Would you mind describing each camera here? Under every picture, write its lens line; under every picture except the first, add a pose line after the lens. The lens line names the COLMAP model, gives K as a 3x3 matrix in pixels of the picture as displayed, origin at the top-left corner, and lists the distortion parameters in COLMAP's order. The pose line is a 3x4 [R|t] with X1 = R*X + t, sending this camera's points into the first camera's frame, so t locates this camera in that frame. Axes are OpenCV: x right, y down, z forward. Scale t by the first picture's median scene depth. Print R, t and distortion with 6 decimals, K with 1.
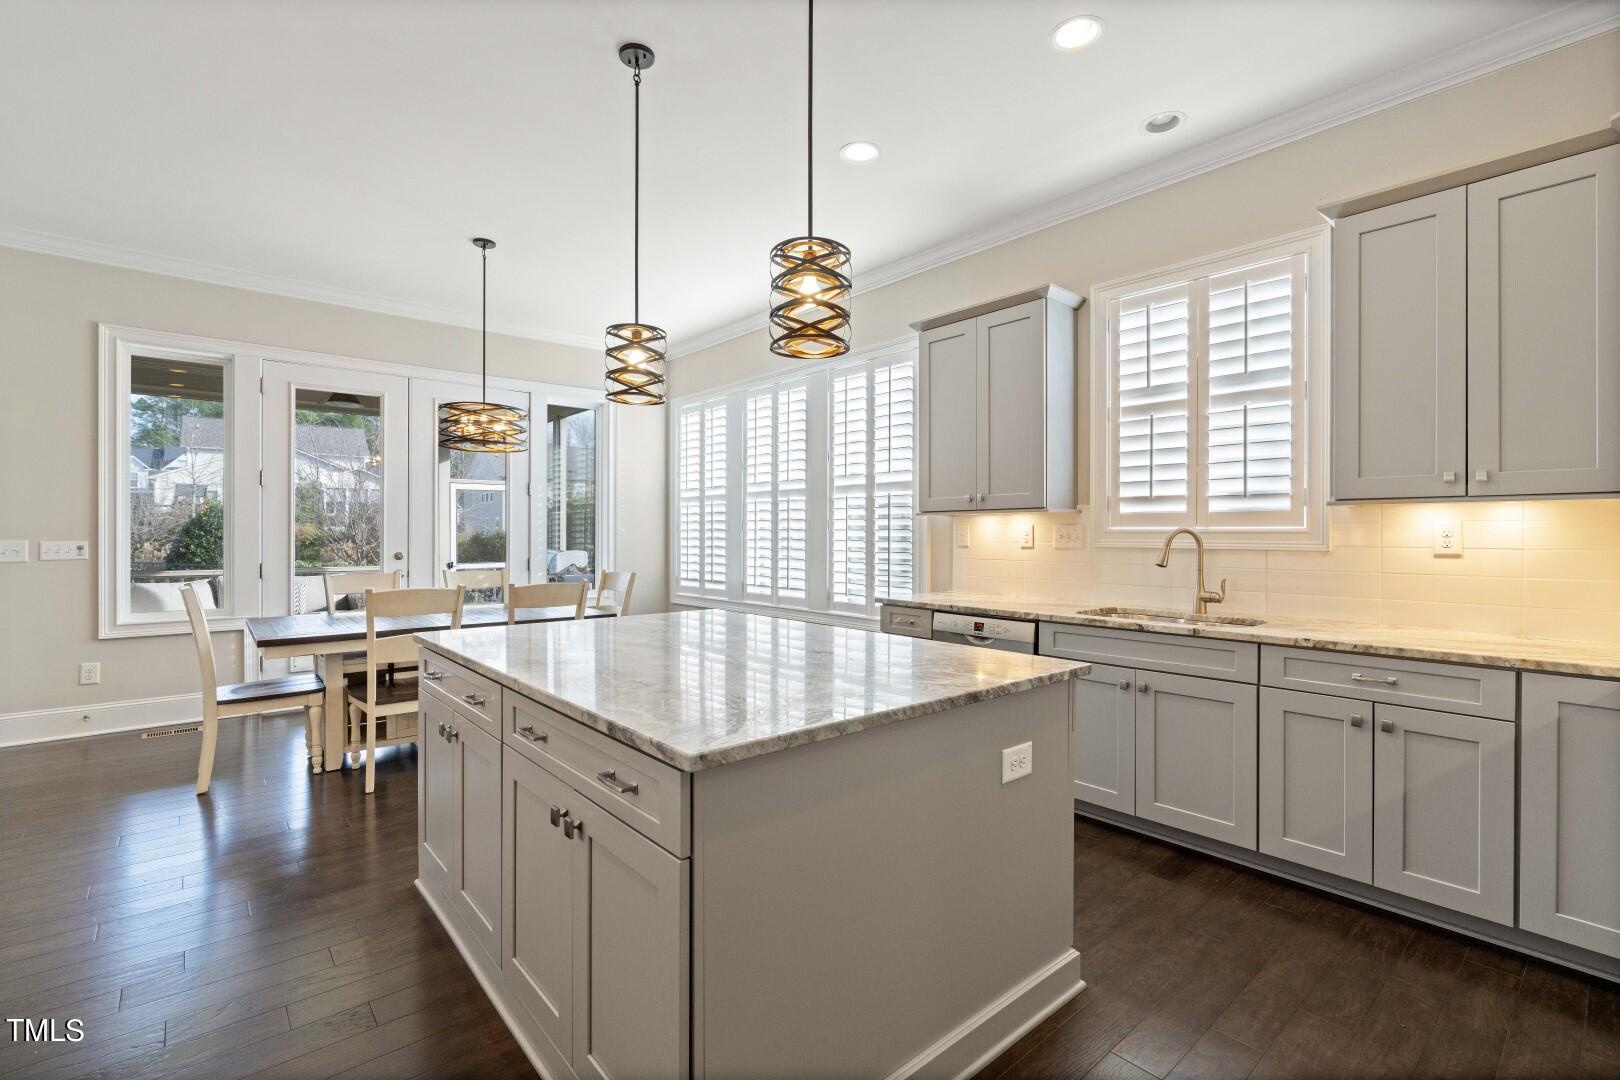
lens RADIAL K [[728.3, 0, 814.4], [0, 728.3, 529.9], [0, 0, 1]] dist [-0.008000, 0.000729]
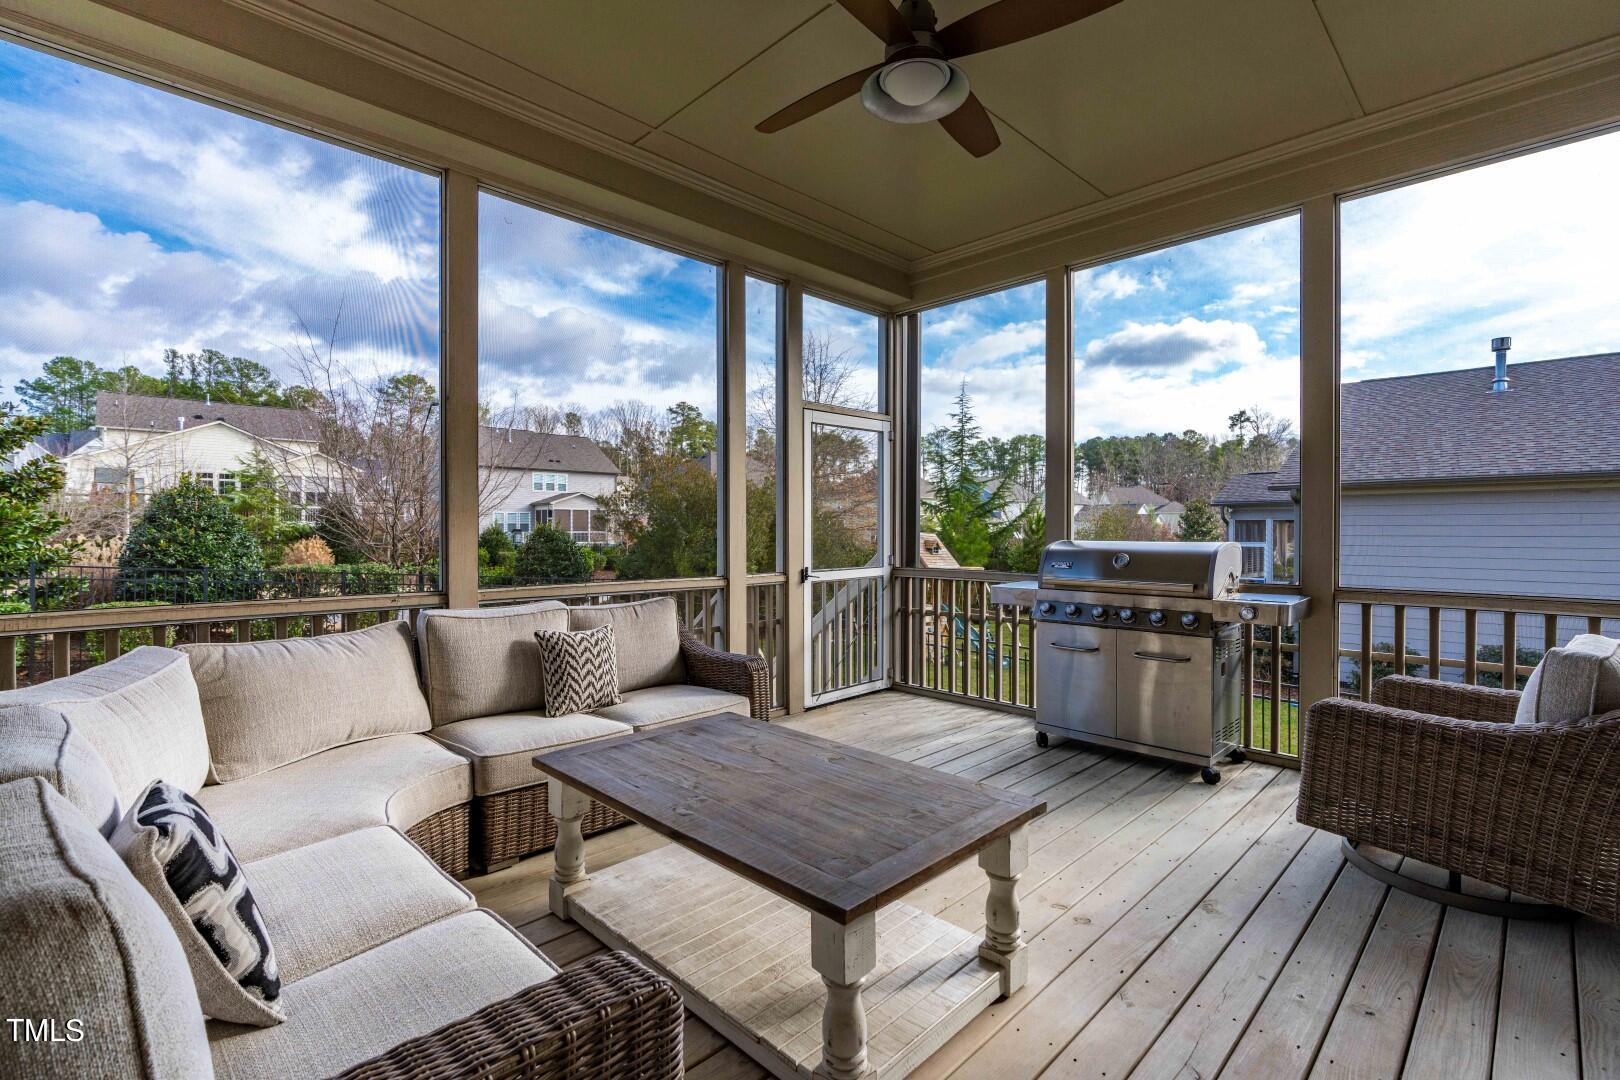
lens RADIAL K [[732.7, 0, 811.4], [0, 732.7, 527.9], [0, 0, 1]] dist [-0.003959, 0.000634]
pose [[0.997797, 0.000521, 0.066336, -0.223550], [-0.000561, 1.000000, 0.000578, 0.006808], [-0.066336, -0.000613, 0.997797, 0.210568]]
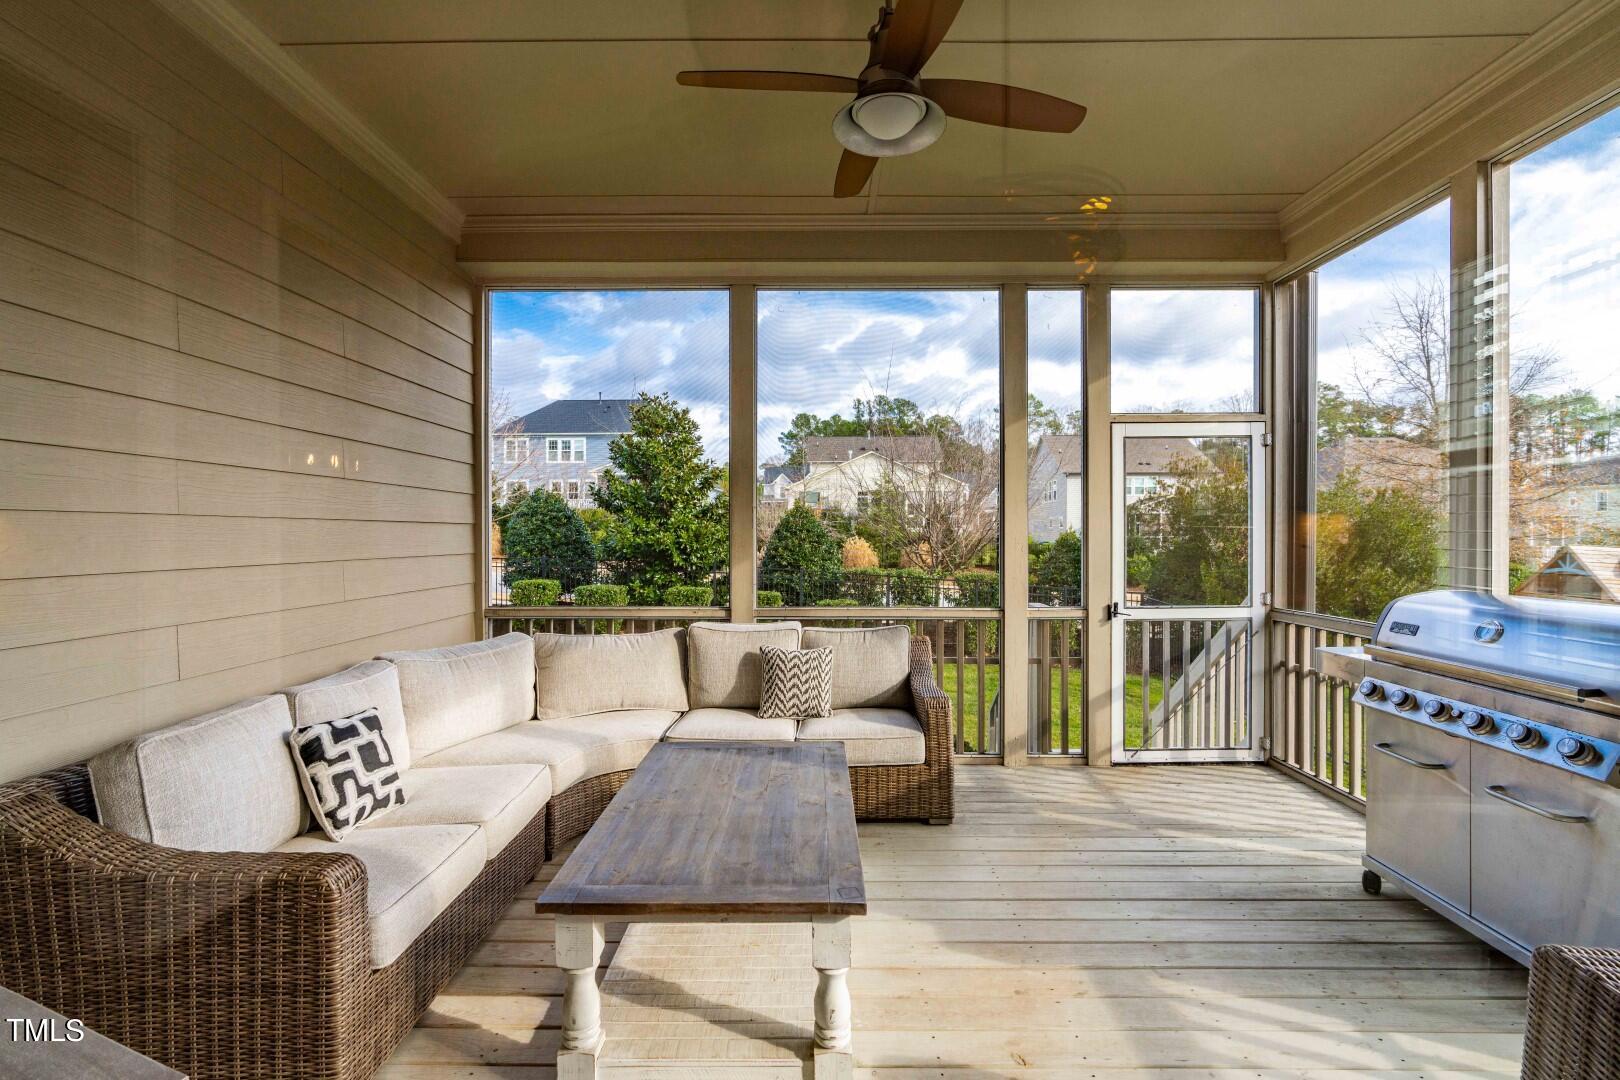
lens RADIAL K [[728.3, 0, 814.4], [0, 728.3, 529.9], [0, 0, 1]] dist [-0.008000, 0.000729]
pose [[0.749714, -0.003037, -0.661755, -0.145390], [0.002691, 0.999995, -0.001540, -0.000215], [0.661757, -0.000626, 0.749718, 0.232914]]
